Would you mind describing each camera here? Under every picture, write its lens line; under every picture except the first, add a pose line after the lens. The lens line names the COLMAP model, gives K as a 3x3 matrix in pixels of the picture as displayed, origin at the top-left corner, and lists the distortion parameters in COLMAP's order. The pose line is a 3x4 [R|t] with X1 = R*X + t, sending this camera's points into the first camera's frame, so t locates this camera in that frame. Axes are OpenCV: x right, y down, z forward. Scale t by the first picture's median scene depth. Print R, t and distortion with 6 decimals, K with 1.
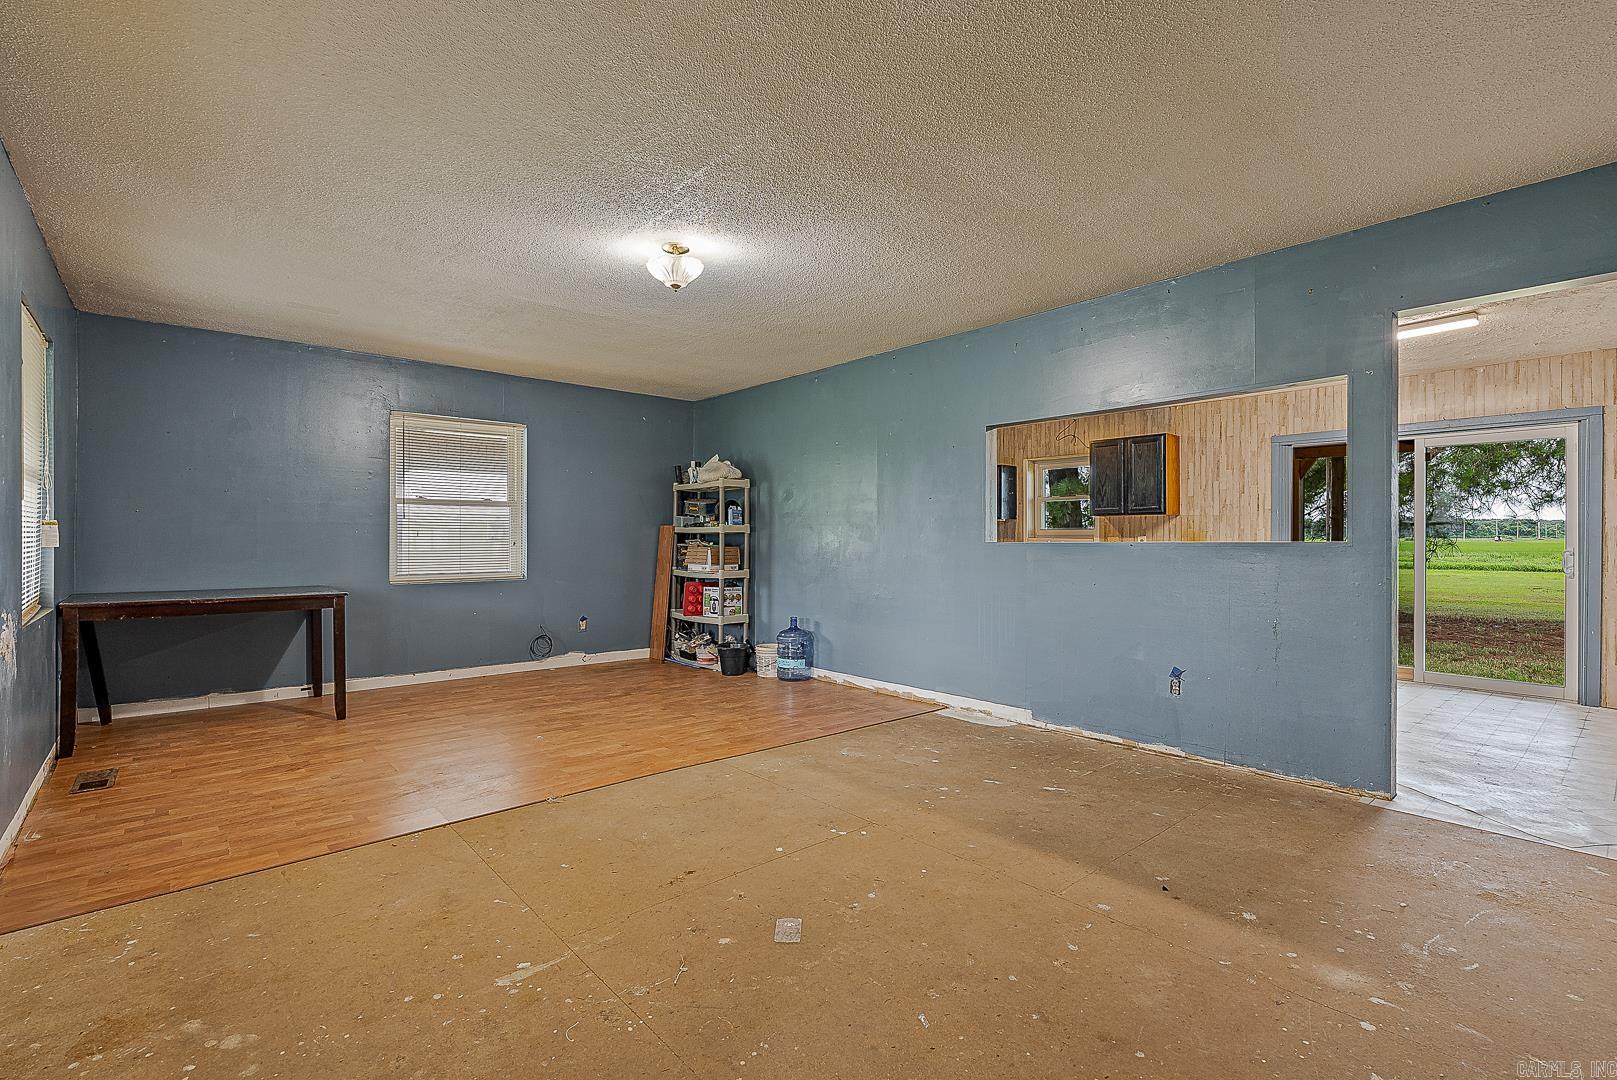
lens RADIAL K [[787.0, 0, 807.3], [0, 787.0, 538.6], [0, 0, 1]] dist [-0.007555, 0.003608]
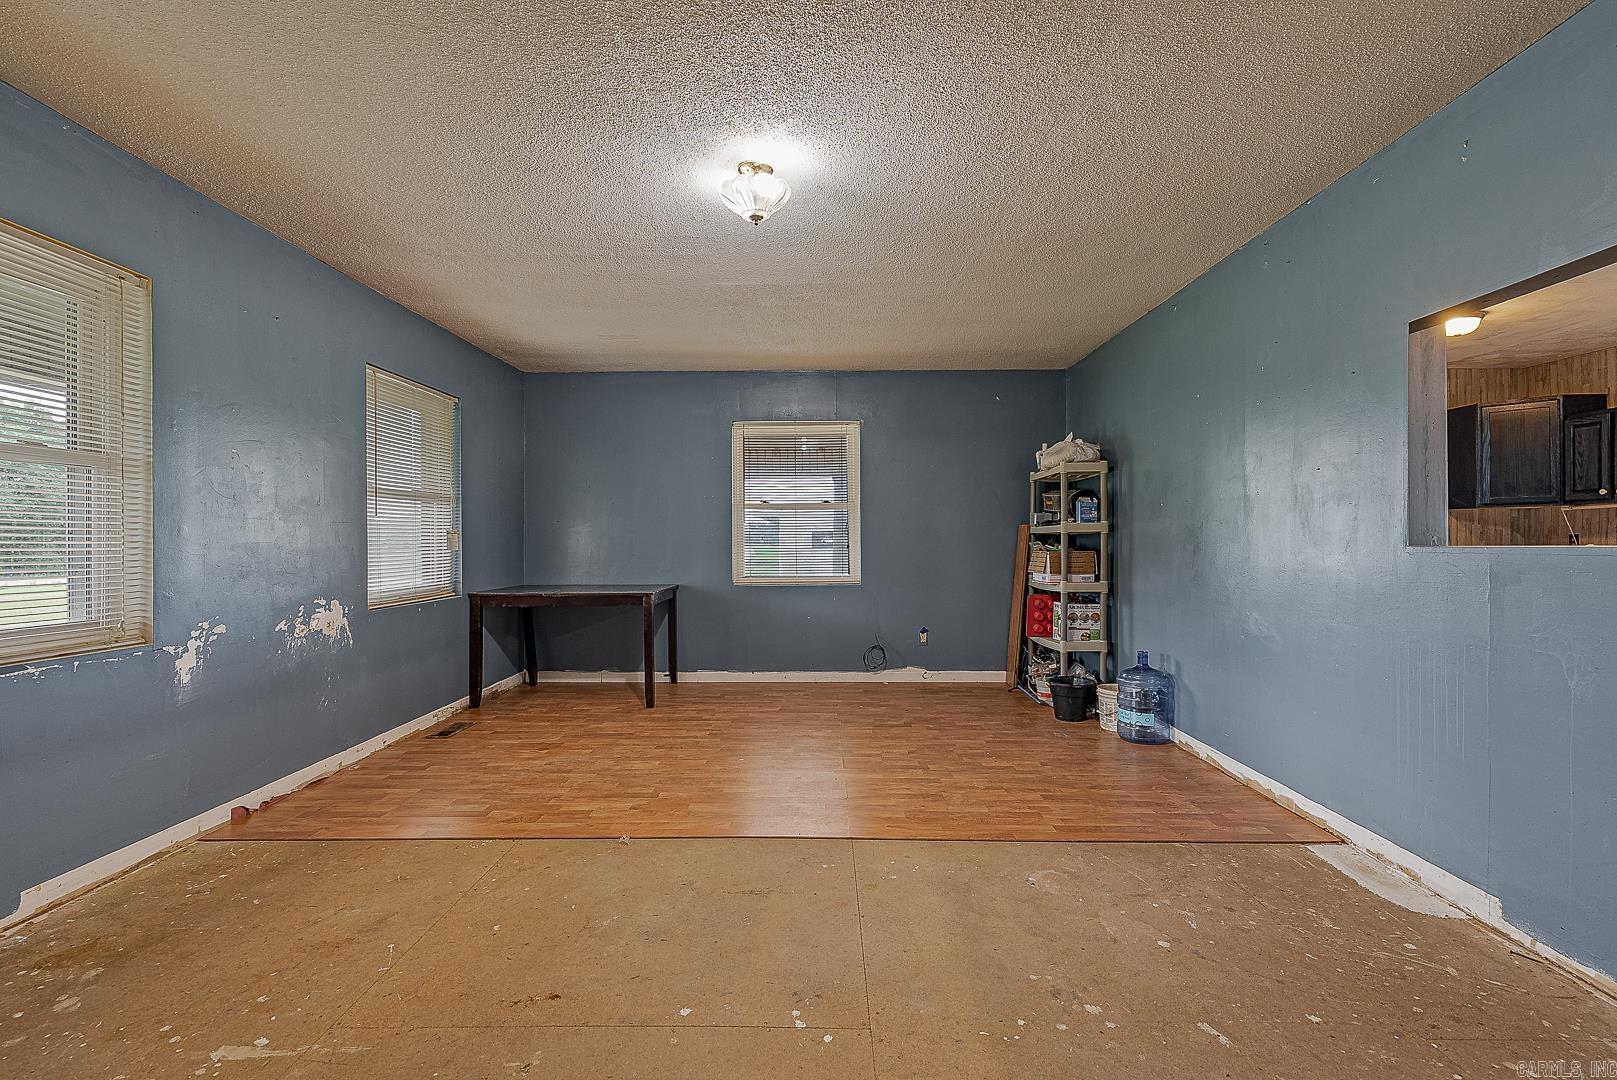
lens RADIAL K [[787.0, 0, 670.6], [0, 787.0, 534.1], [0, 0, 1]] dist [-0.007555, 0.003608]
pose [[0.723269, -0.010454, -0.690488, 0.143572], [0.004523, 0.999936, -0.010401, 0.000352], [0.690552, 0.004399, 0.723269, 0.177423]]
